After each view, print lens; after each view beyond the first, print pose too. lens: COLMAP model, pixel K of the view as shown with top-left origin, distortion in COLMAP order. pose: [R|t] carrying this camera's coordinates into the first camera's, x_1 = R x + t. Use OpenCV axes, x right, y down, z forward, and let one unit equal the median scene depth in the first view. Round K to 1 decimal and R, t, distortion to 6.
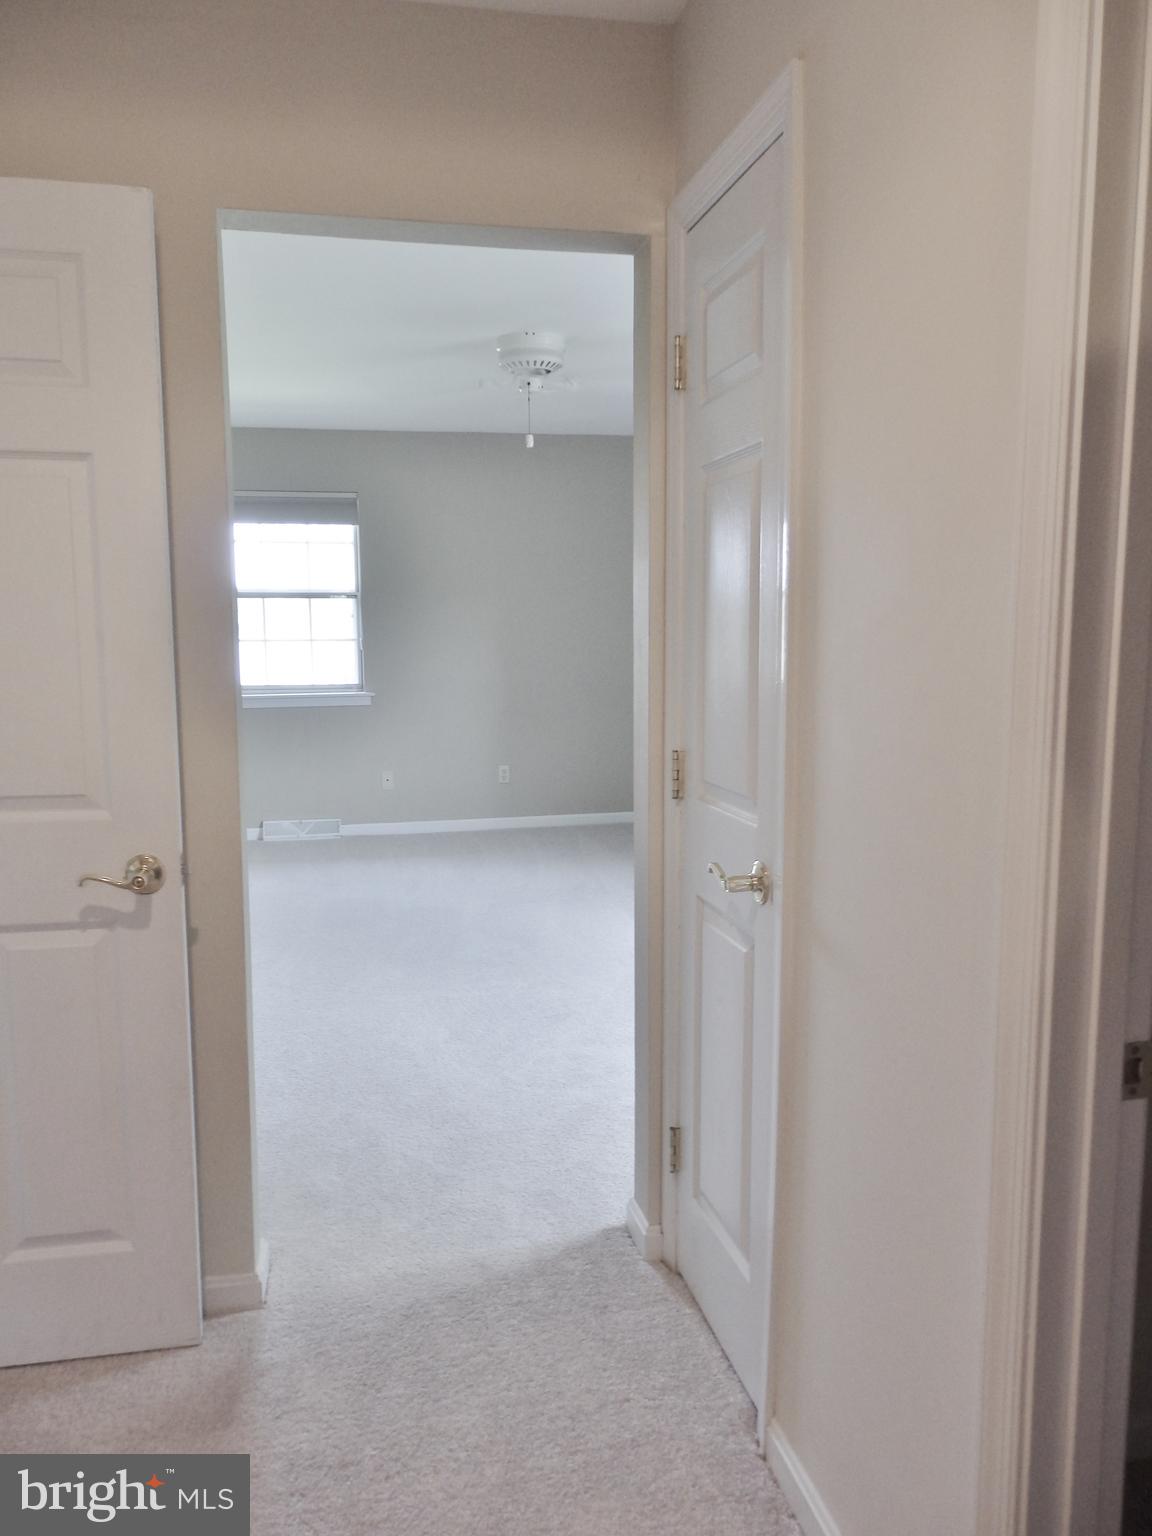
lens RADIAL K [[1148.6, 0, 579.4], [0, 1148.6, 763.4], [0, 0, 1]] dist [-0.012979, 0.029415]
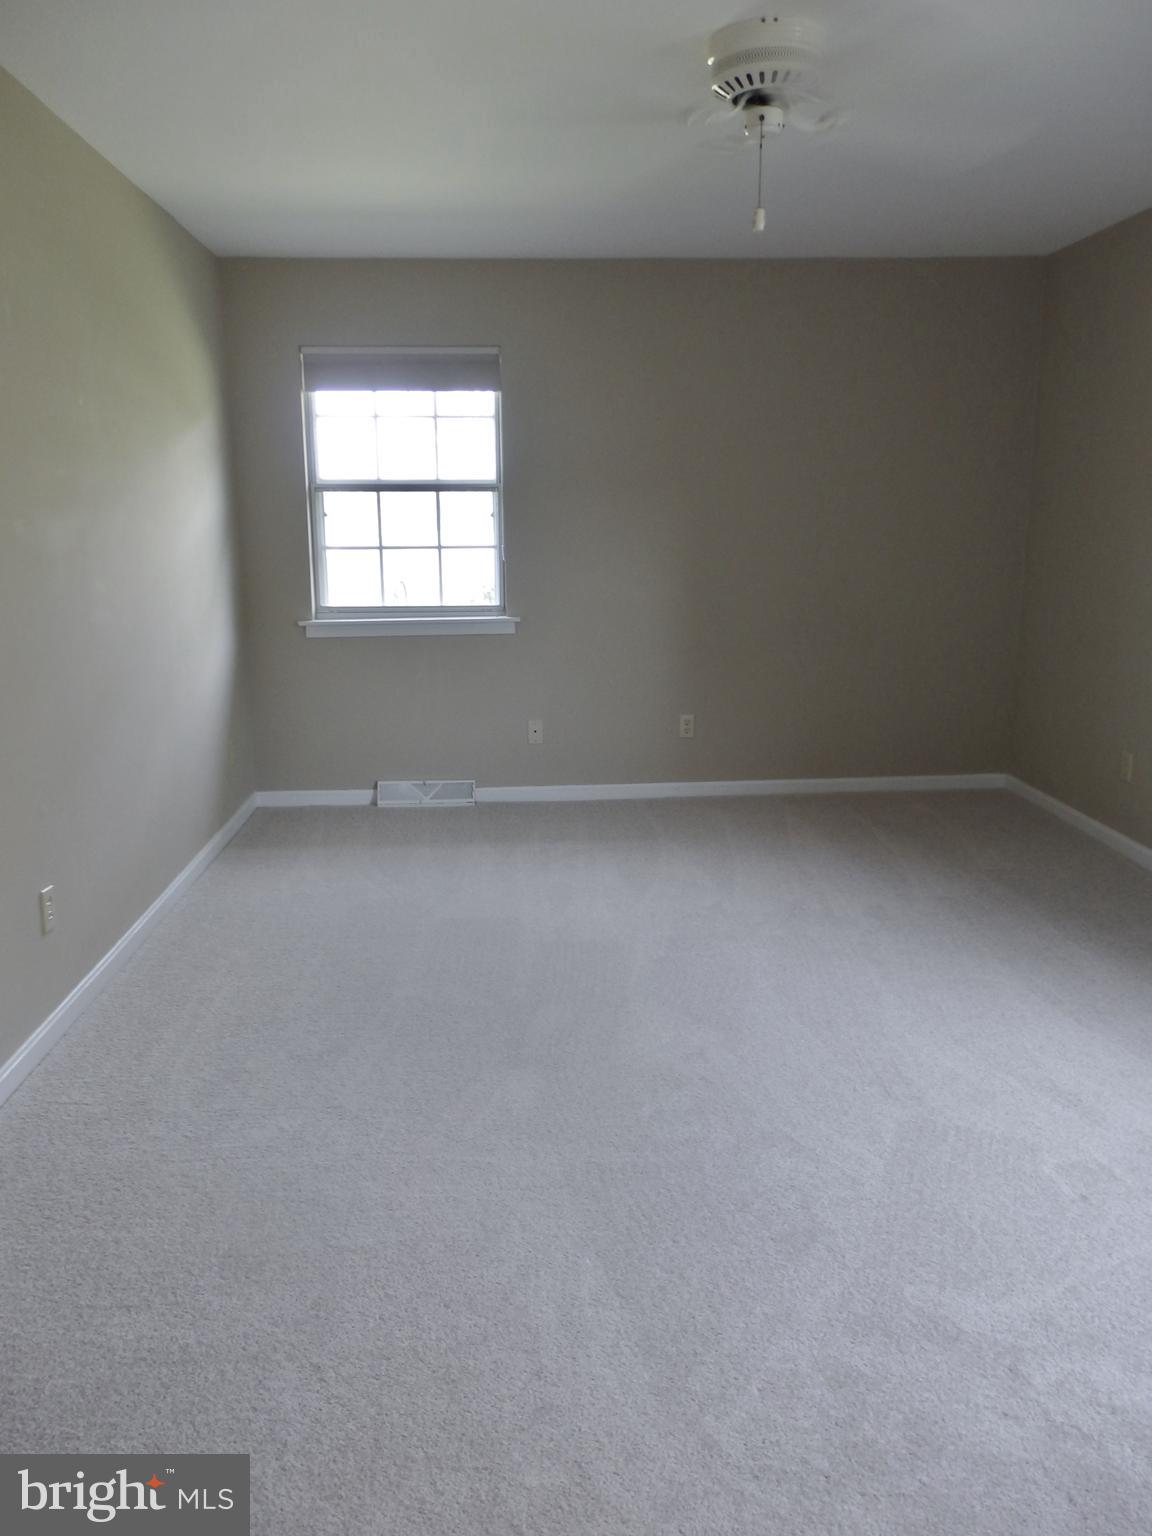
lens RADIAL K [[1148.6, 0, 570.0], [0, 1148.6, 770.1], [0, 0, 1]] dist [-0.012979, 0.029415]
pose [[0.988148, 0.031937, -0.150147, -0.028255], [-0.017426, 0.995133, 0.096983, -0.035586], [0.152514, -0.093217, 0.983895, 0.249327]]
